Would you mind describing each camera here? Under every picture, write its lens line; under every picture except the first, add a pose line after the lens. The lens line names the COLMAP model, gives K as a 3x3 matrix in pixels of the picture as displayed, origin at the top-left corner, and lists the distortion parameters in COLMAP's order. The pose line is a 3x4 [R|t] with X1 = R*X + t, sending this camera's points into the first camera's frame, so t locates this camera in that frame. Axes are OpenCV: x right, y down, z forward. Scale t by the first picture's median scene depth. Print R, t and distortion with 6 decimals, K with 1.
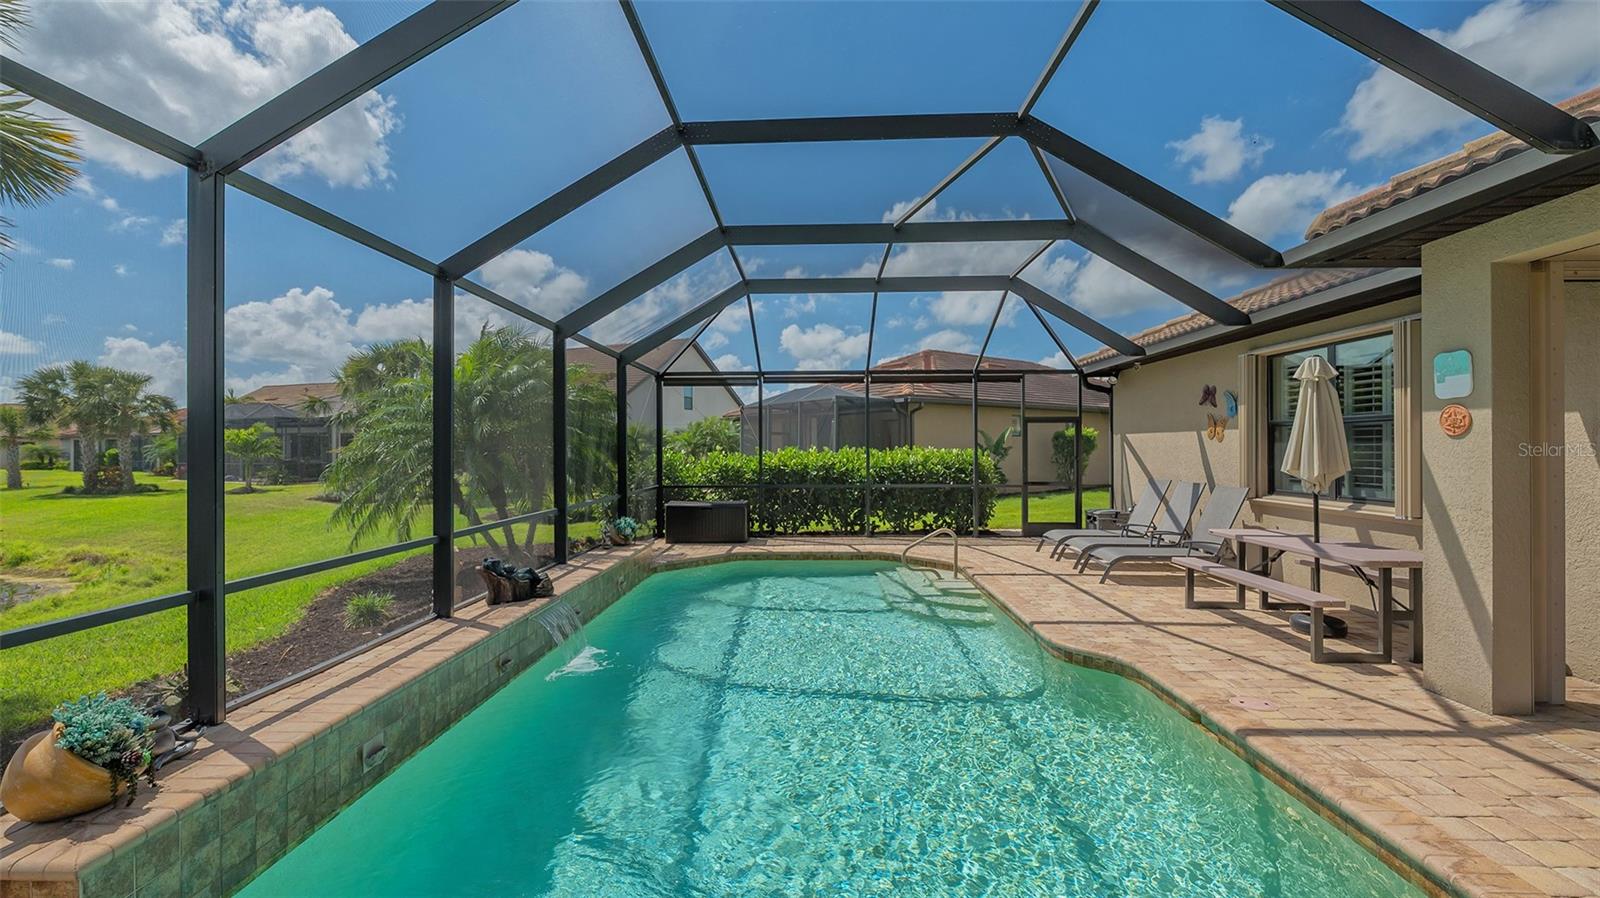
lens RADIAL K [[641.9, 0, 817.8], [0, 641.9, 442.9], [0, 0, 1]] dist [-0.009232, 0.000835]
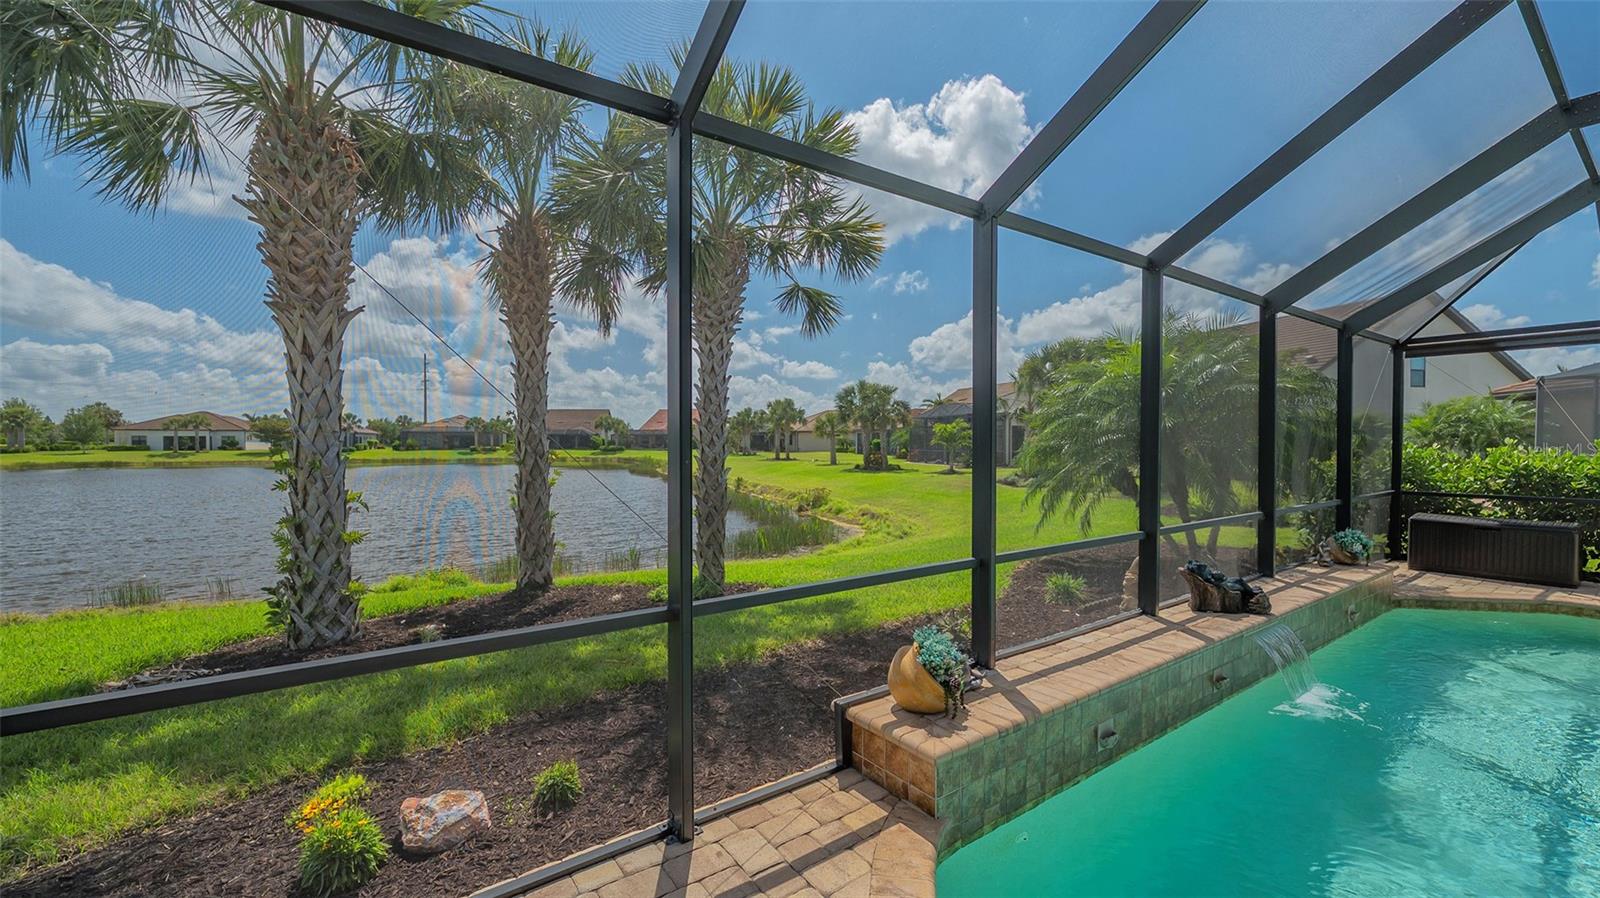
lens RADIAL K [[641.9, 0, 799.2], [0, 641.9, 442.8], [0, 0, 1]] dist [-0.009232, 0.000835]
pose [[0.582178, 0.005653, -0.813042, -0.078393], [0.006765, 0.999908, 0.011796, -0.005846], [0.813034, -0.012367, 0.582085, -0.008211]]
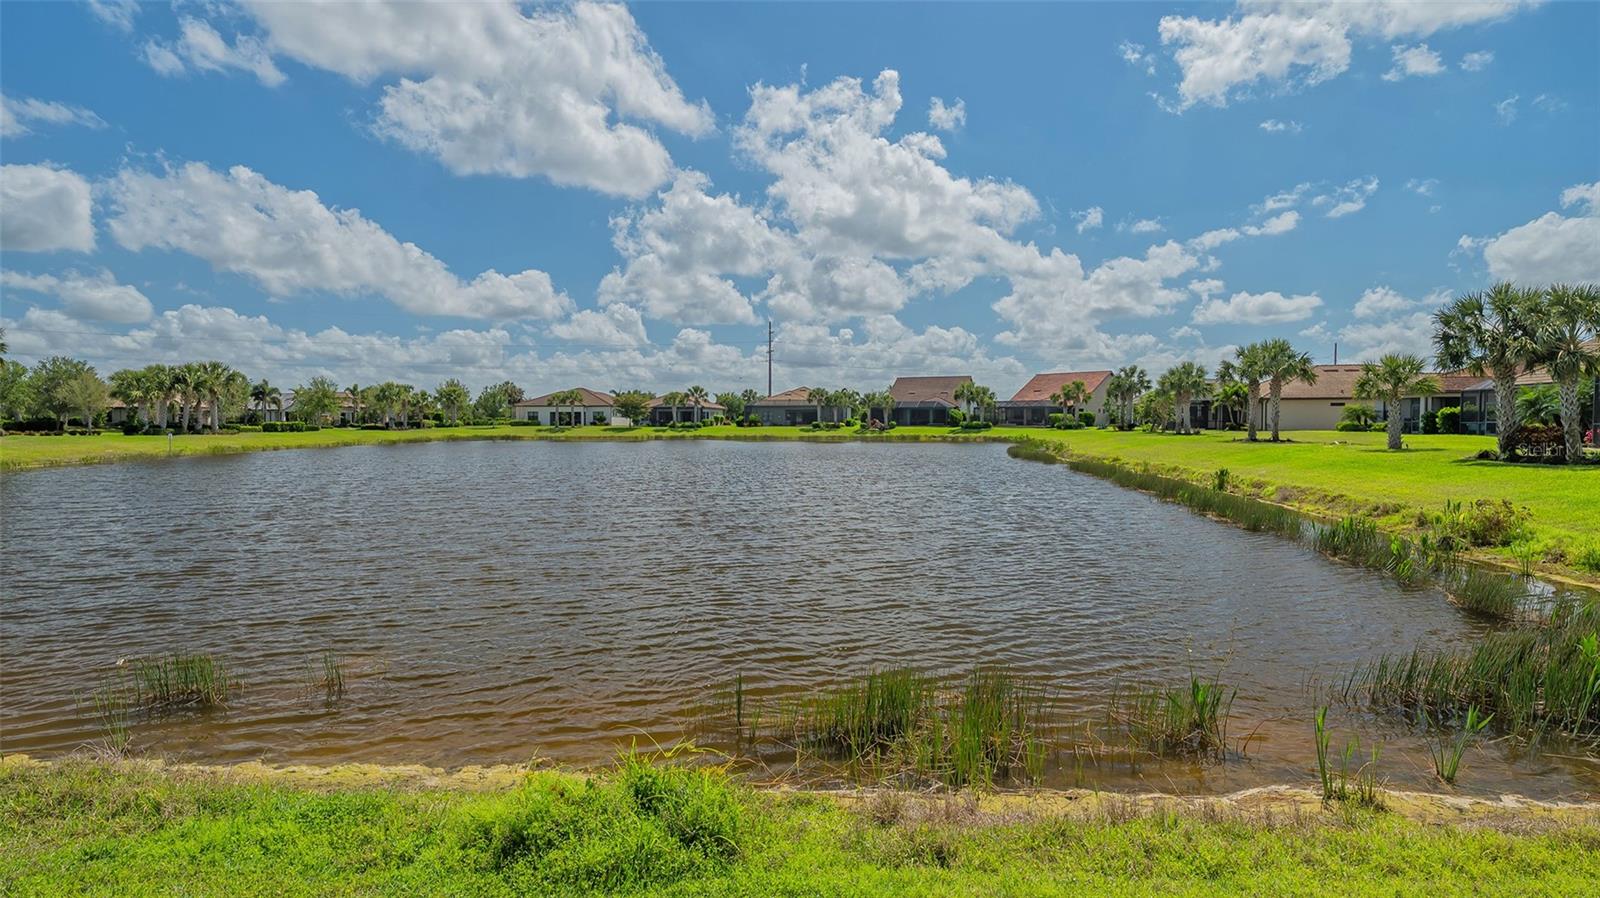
lens RADIAL K [[763.0, 0, 787.4], [0, 763.0, 496.1], [0, 0, 1]] dist [0.000596, 0.001596]
pose [[0.107753, 0.102523, -0.988877, -1.547803], [0.011004, 0.994485, 0.104304, 0.079714], [0.994117, -0.022121, 0.106031, 0.311398]]
